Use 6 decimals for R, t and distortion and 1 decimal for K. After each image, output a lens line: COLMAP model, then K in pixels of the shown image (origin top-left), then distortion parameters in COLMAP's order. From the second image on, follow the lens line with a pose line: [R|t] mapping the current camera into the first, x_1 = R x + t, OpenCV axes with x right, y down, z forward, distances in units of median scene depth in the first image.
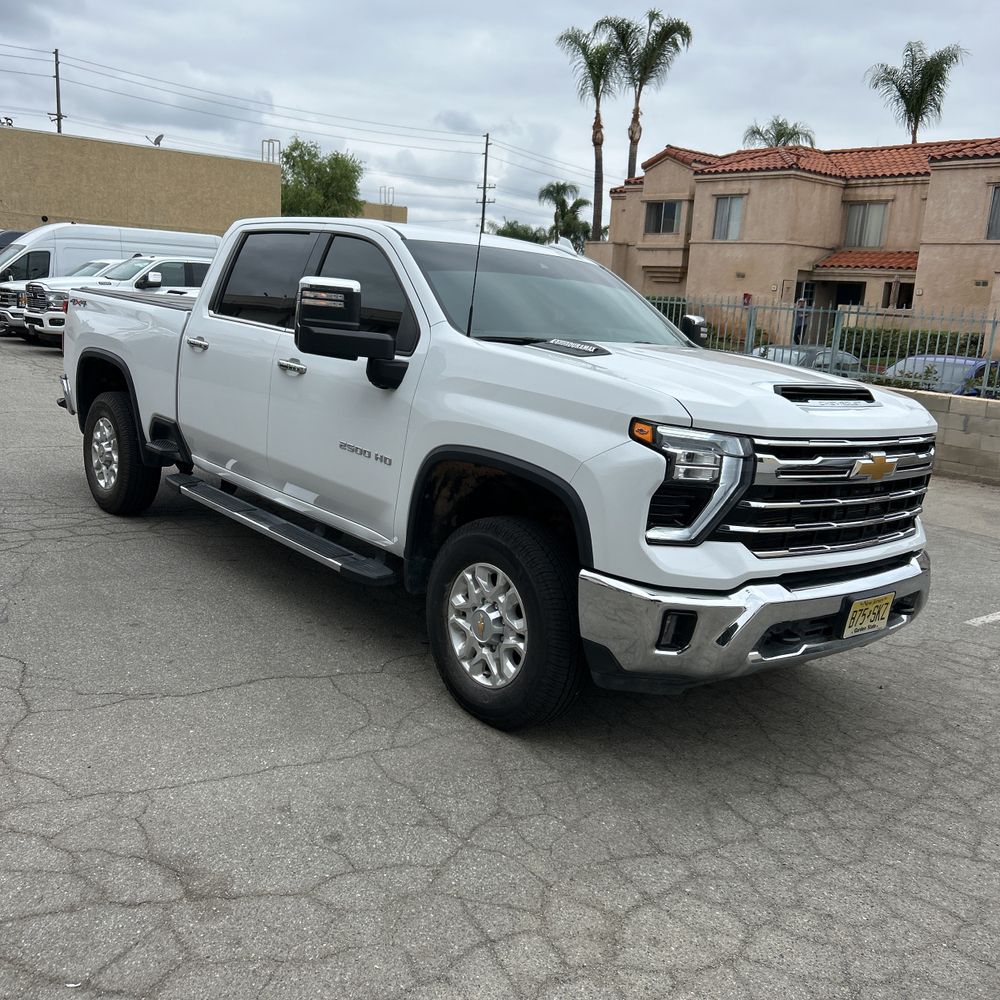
lens RADIAL K [[1009.1, 0, 486.9], [0, 1009.1, 503.3], [0, 0, 1]] dist [0.017299, 0.000000]
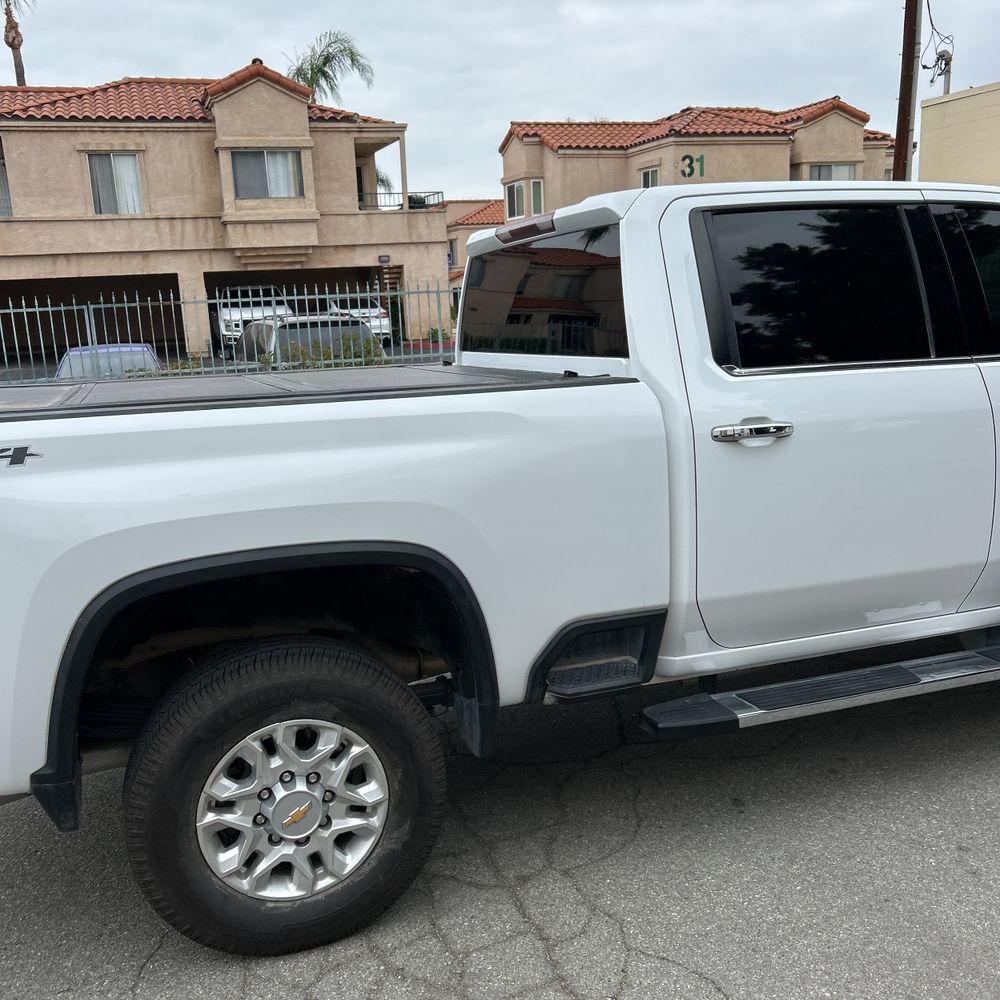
lens RADIAL K [[1009.1, 0, 486.7], [0, 1009.1, 510.0], [0, 0, 1]] dist [0.017299, 0.000000]
pose [[0.354164, -0.281375, 0.891850, -0.160213], [0.261445, 0.945428, 0.194456, -0.051062], [-0.897894, 0.164301, 0.408401, 0.185651]]
